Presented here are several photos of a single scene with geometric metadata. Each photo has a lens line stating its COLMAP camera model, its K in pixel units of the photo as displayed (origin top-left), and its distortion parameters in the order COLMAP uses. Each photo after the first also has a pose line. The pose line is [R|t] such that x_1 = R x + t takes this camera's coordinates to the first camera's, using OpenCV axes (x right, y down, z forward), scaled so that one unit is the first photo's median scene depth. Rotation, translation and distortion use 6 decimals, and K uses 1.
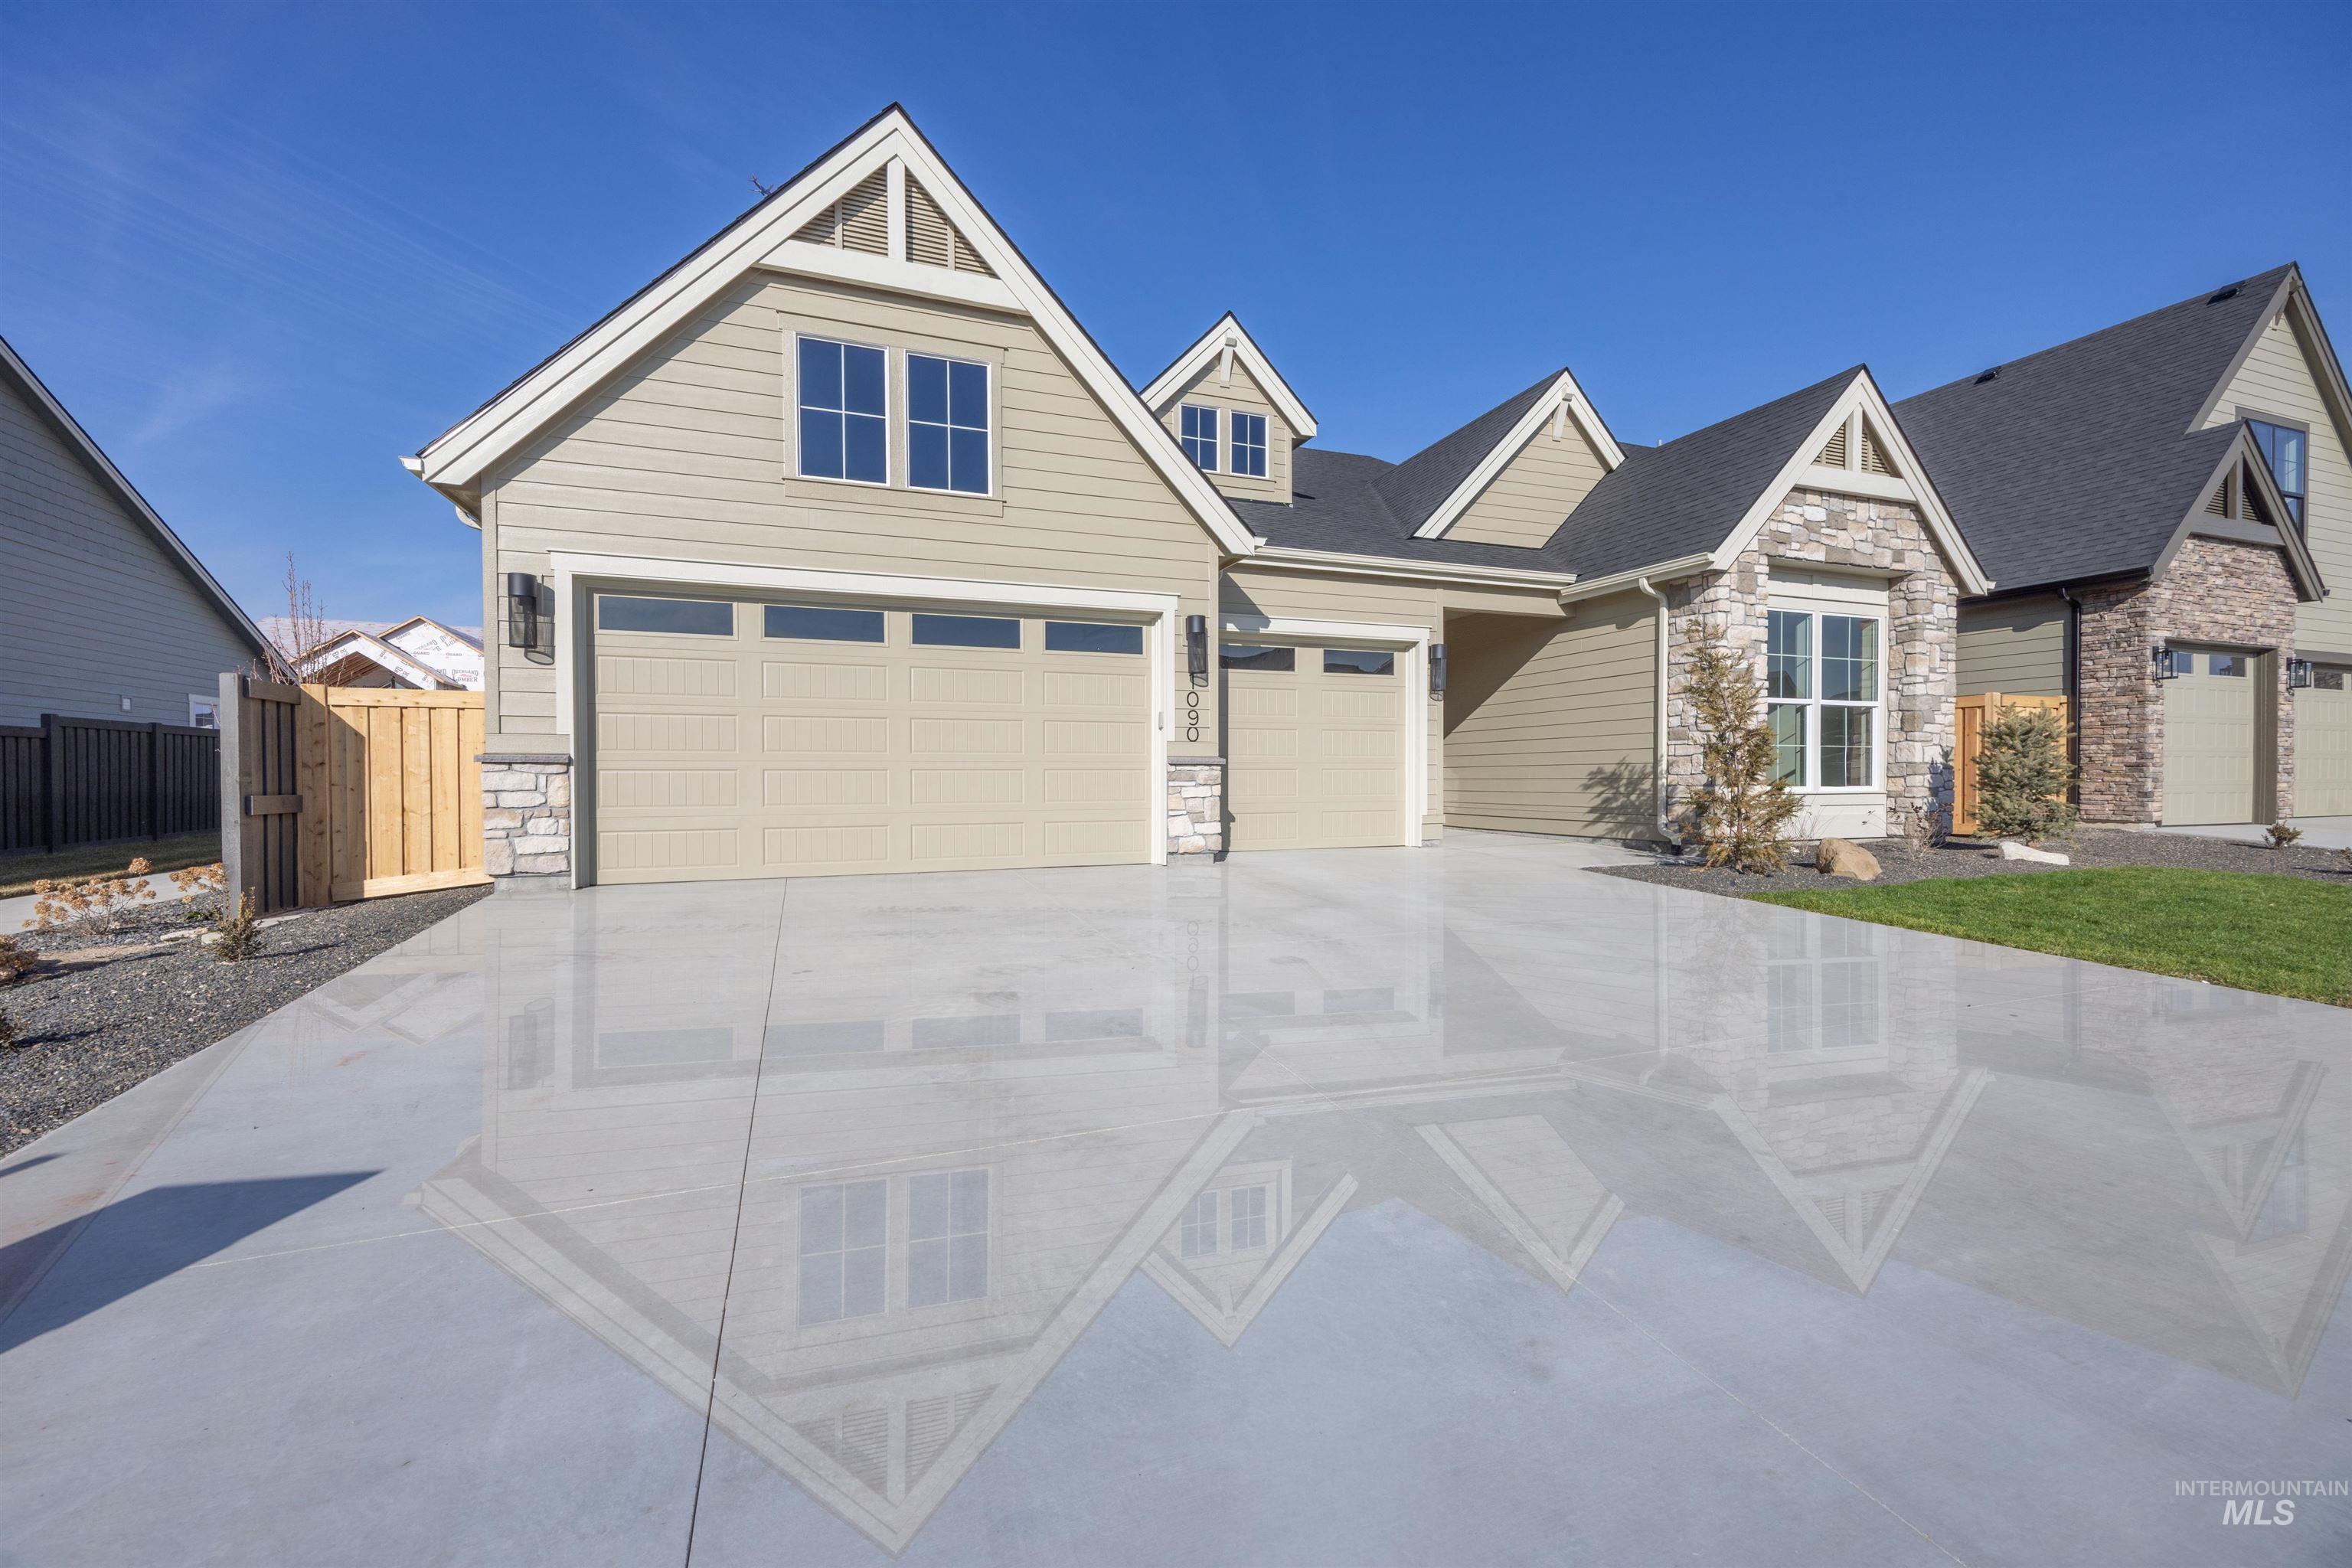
lens RADIAL K [[907.1, 0, 1112.8], [0, 907.1, 780.3], [0, 0, 1]] dist [0.006609, -0.000143]
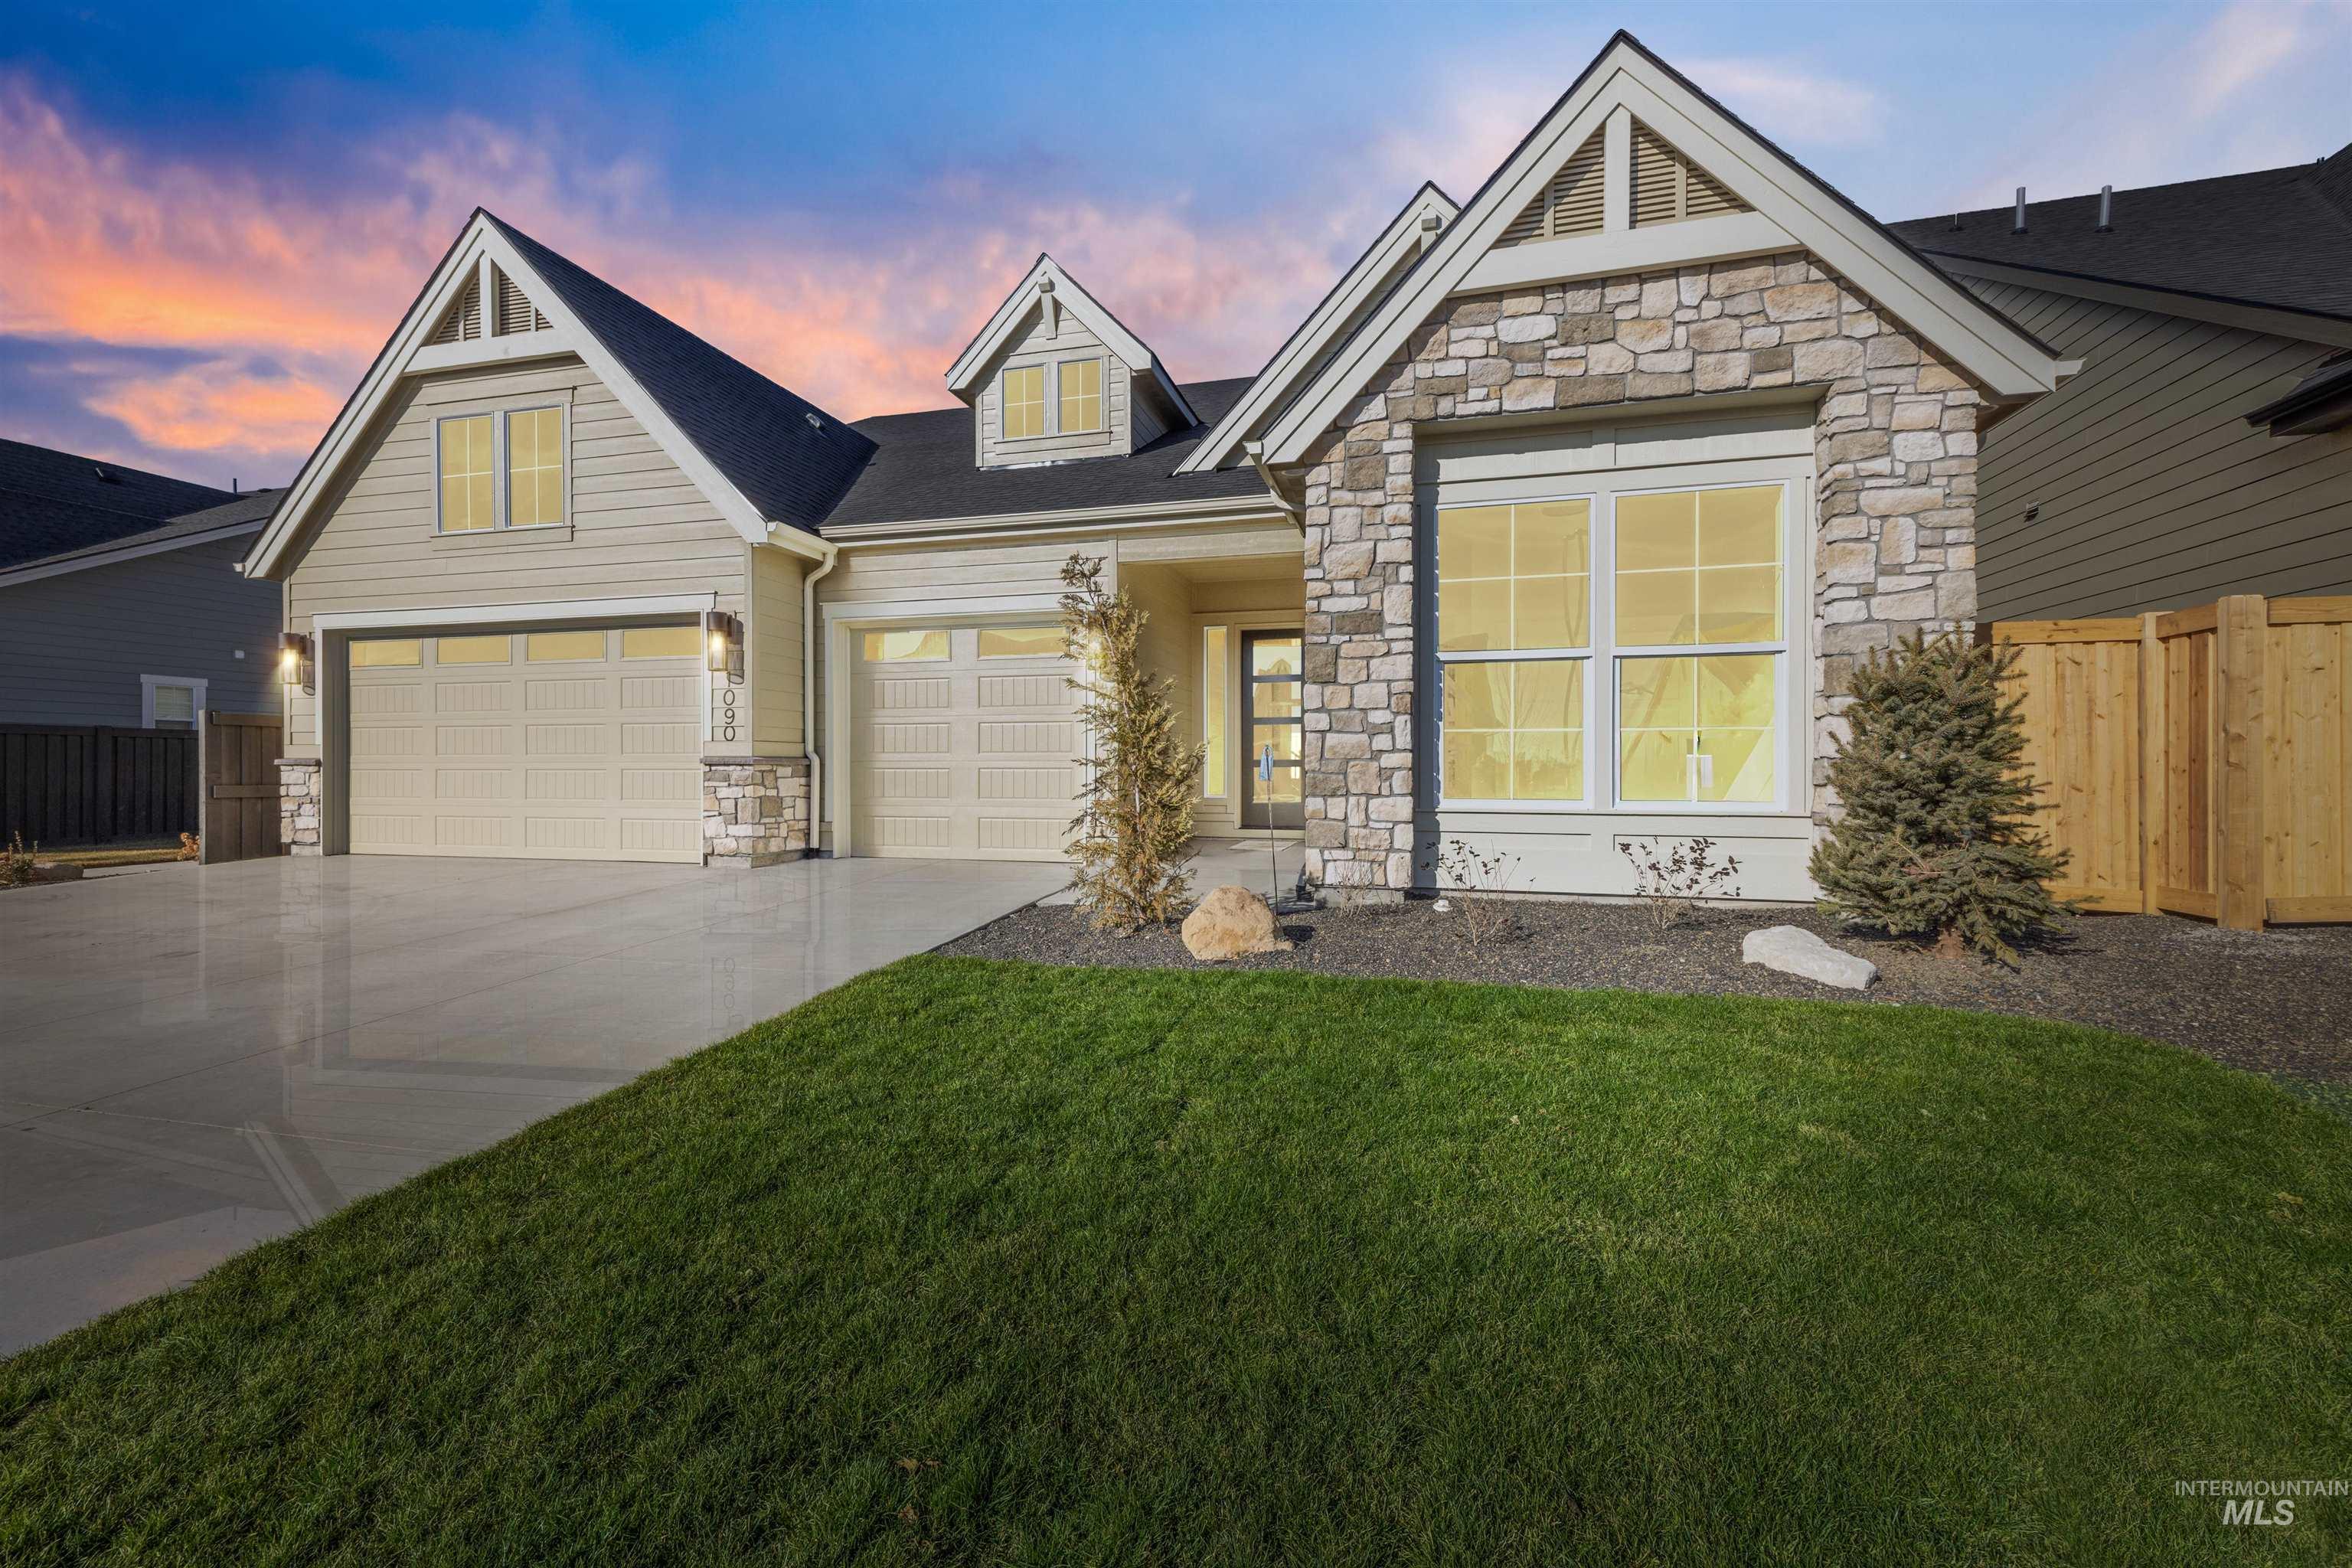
lens RADIAL K [[940.5, 0, 1188.3], [0, 940.5, 760.7], [0, 0, 1]] dist [0.015243, -0.000022]
pose [[0.824298, -0.001836, -0.566153, 0.927724], [-0.003580, 0.999958, -0.008455, -0.012607], [0.566144, 0.008997, 0.824257, 0.384182]]
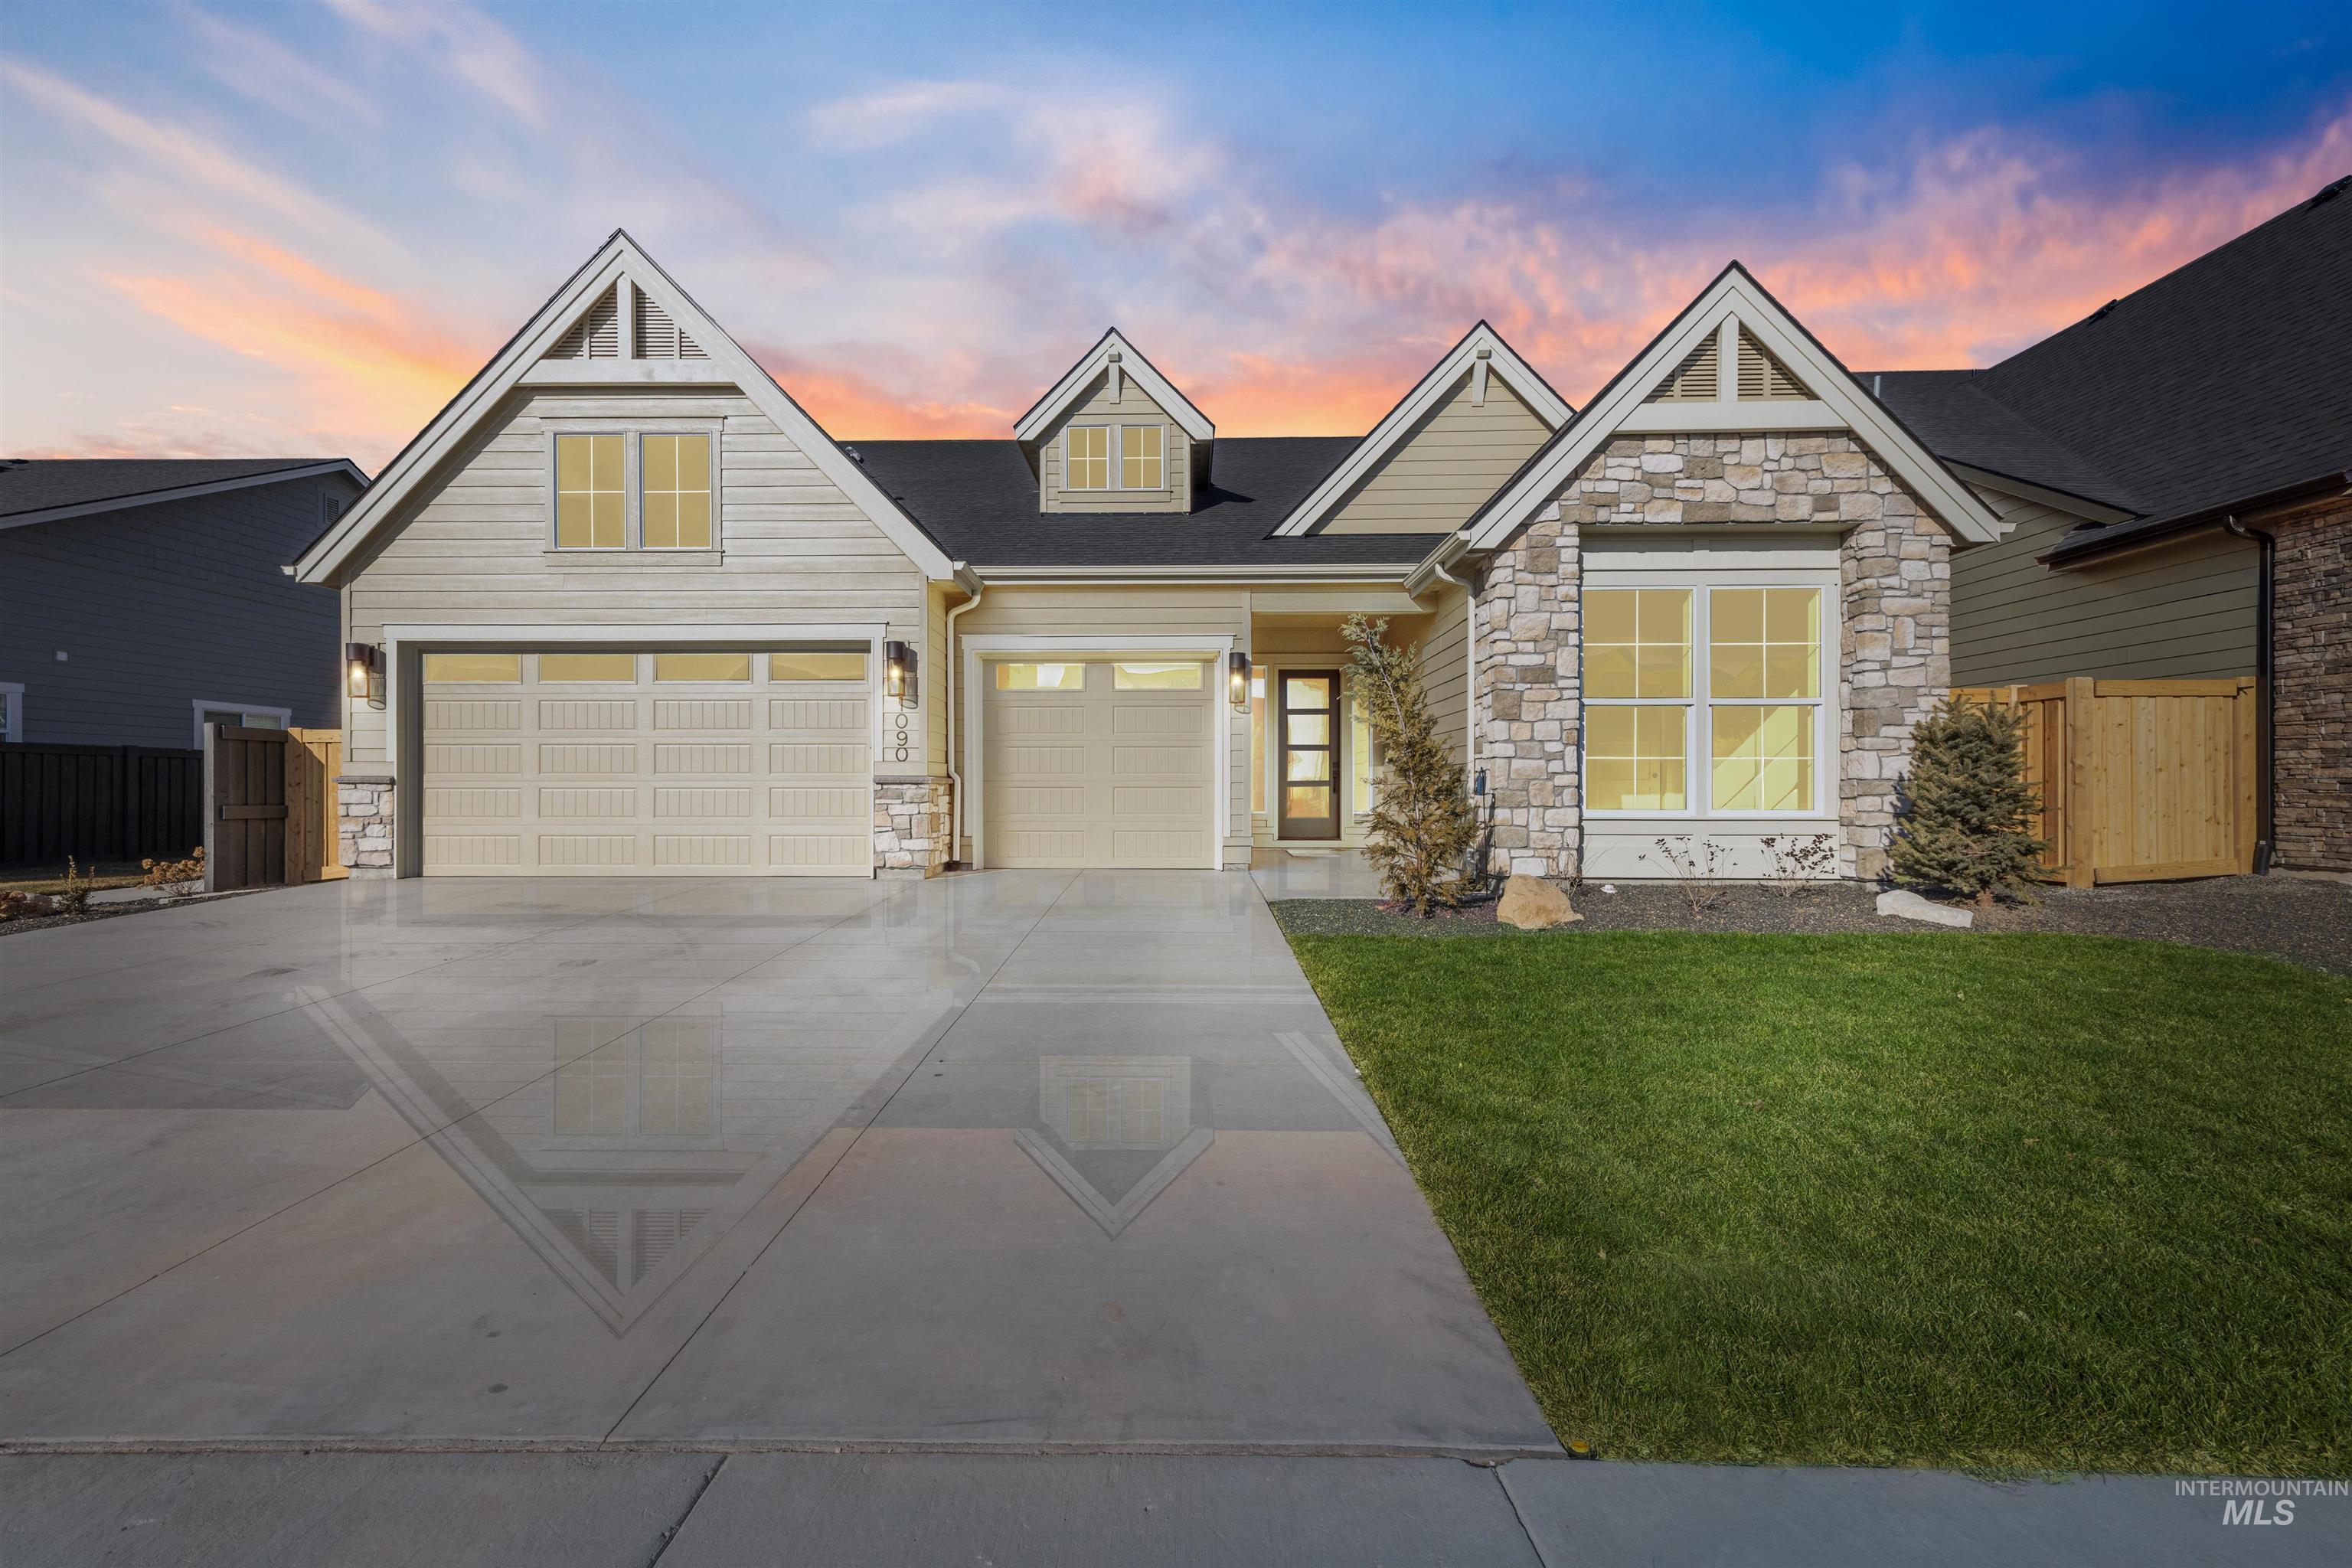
lens RADIAL K [[907.1, 0, 1161.9], [0, 907.1, 781.3], [0, 0, 1]] dist [0.009547, -0.000020]
pose [[0.932895, -0.000980, -0.360146, 0.647083], [-0.003661, 0.999919, -0.012206, -0.006842], [0.360129, 0.012705, 0.932816, 0.113225]]
